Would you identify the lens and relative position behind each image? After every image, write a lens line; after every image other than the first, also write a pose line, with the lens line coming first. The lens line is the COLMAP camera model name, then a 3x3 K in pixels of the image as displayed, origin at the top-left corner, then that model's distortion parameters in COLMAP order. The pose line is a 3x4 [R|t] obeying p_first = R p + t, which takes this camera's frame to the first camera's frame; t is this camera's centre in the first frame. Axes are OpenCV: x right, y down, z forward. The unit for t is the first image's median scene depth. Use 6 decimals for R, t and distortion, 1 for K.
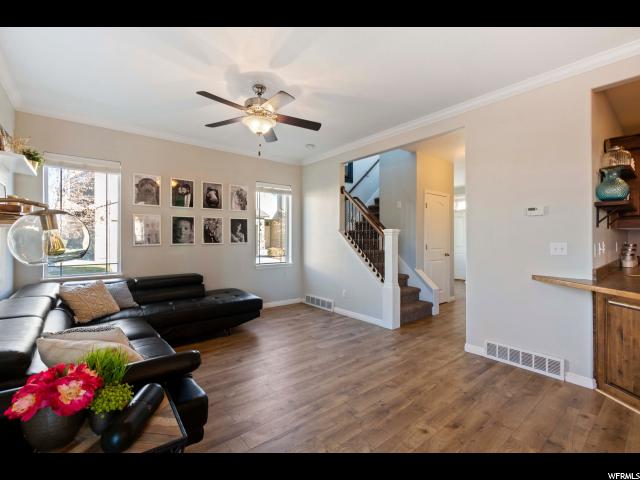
lens RADIAL K [[286.9, 0, 321.1], [0, 286.9, 238.7], [0, 0, 1]] dist [0.001232, -0.000291]
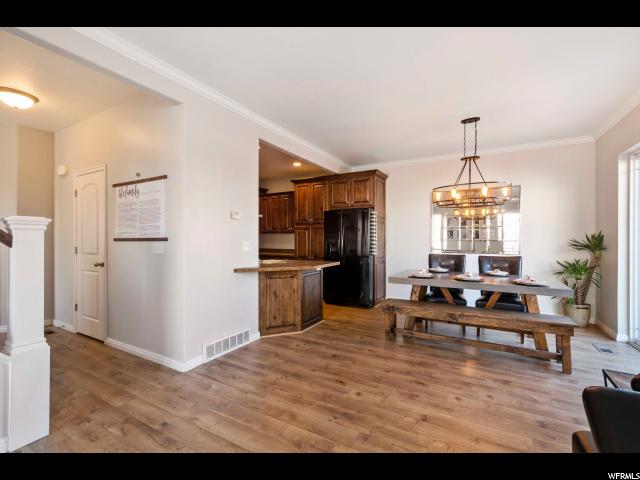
lens RADIAL K [[286.9, 0, 321.1], [0, 286.9, 238.7], [0, 0, 1]] dist [0.001232, -0.000291]
pose [[-0.370528, -0.001131, 0.928820, -0.375050], [-0.001206, 0.999999, 0.000737, 0.000502], [-0.928820, -0.000847, -0.370529, 0.829653]]
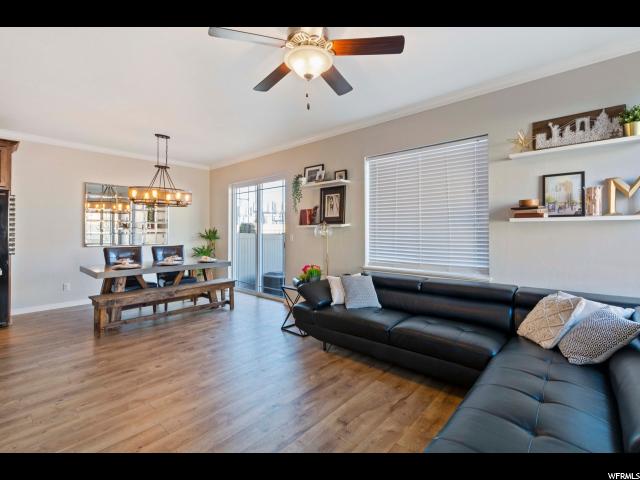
lens RADIAL K [[295.6, 0, 320.2], [0, 295.6, 230.4], [0, 0, 1]] dist [0.025306, -0.000397]
pose [[-0.987154, 0.000197, -0.159771, -0.104183], [0.001126, 0.999983, -0.005726, 0.000394], [0.159767, -0.005832, -0.987138, 1.345335]]
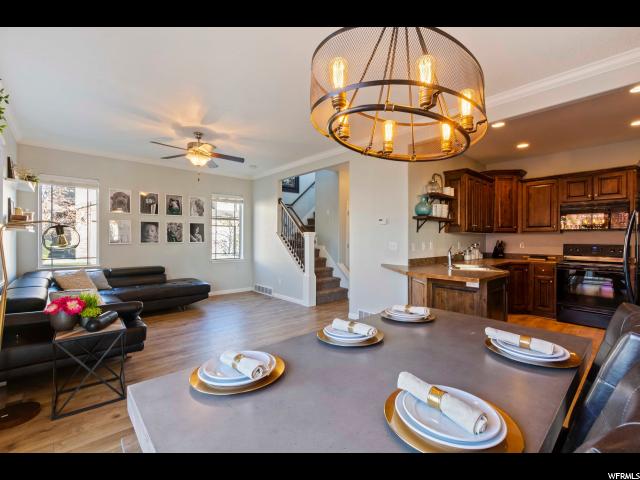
lens RADIAL K [[281.6, 0, 321.8], [0, 281.6, 240.3], [0, 0, 1]] dist [-0.001649, -0.000620]
pose [[0.998538, 0.003299, 0.053962, 0.257019], [-0.003506, 0.999987, 0.003744, -0.000784], [-0.053949, -0.003928, 0.998536, -0.347549]]
